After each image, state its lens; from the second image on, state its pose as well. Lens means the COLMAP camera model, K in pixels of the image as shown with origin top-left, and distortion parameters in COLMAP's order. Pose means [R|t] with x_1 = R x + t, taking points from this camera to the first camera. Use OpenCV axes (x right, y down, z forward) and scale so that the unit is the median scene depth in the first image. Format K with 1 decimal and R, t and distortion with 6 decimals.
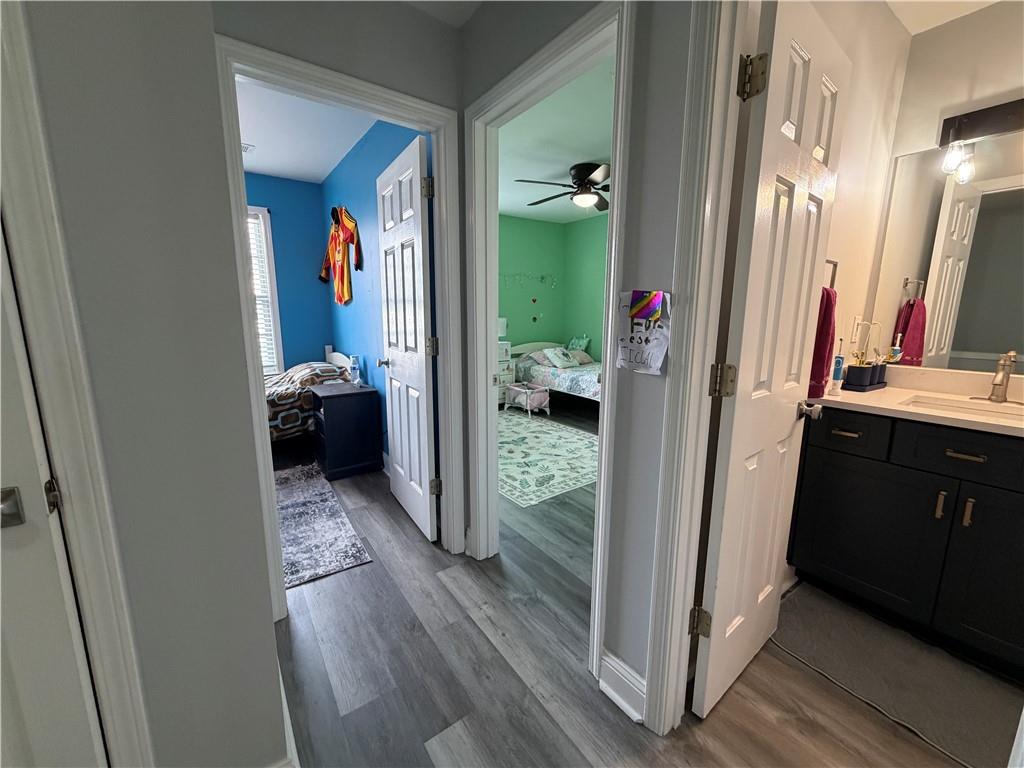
lens RADIAL K [[408.3, 0, 506.7], [0, 408.3, 384.5], [0, 0, 1]] dist [-0.001458, -0.000241]
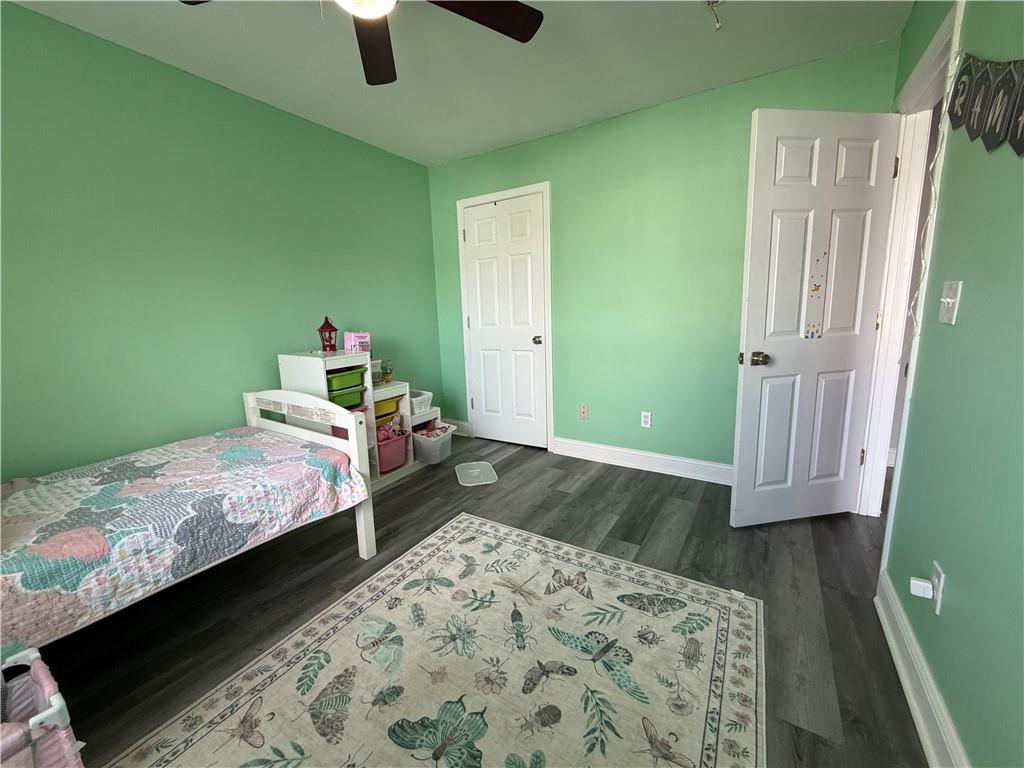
lens RADIAL K [[408.3, 0, 513.2], [0, 408.3, 376.5], [0, 0, 1]] dist [-0.001458, -0.000241]
pose [[-0.390371, -0.137630, 0.910312, -0.198209], [0.195667, 0.953772, 0.228109, -0.145315], [-0.899625, 0.267166, -0.345395, 0.881685]]
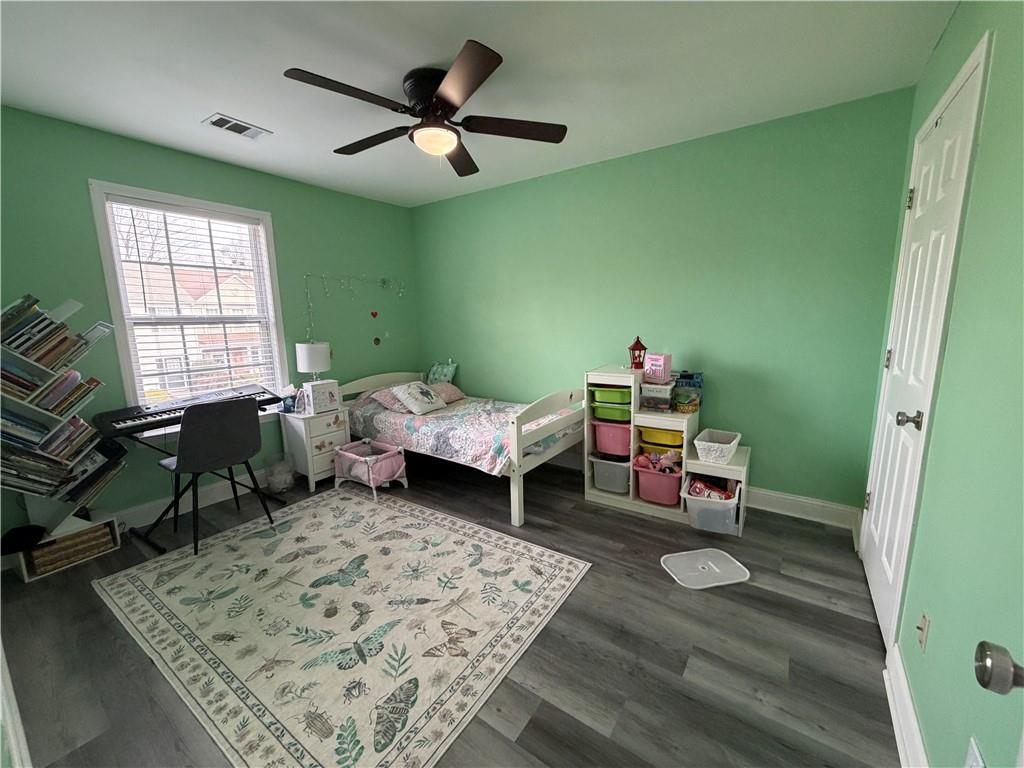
lens RADIAL K [[408.3, 0, 511.2], [0, 408.3, 383.3], [0, 0, 1]] dist [-0.001458, -0.000241]
pose [[0.940546, -0.076173, 0.331015, 0.062832], [0.083111, 0.996517, -0.006833, -0.083552], [-0.329342, 0.033937, 0.943601, 0.353883]]
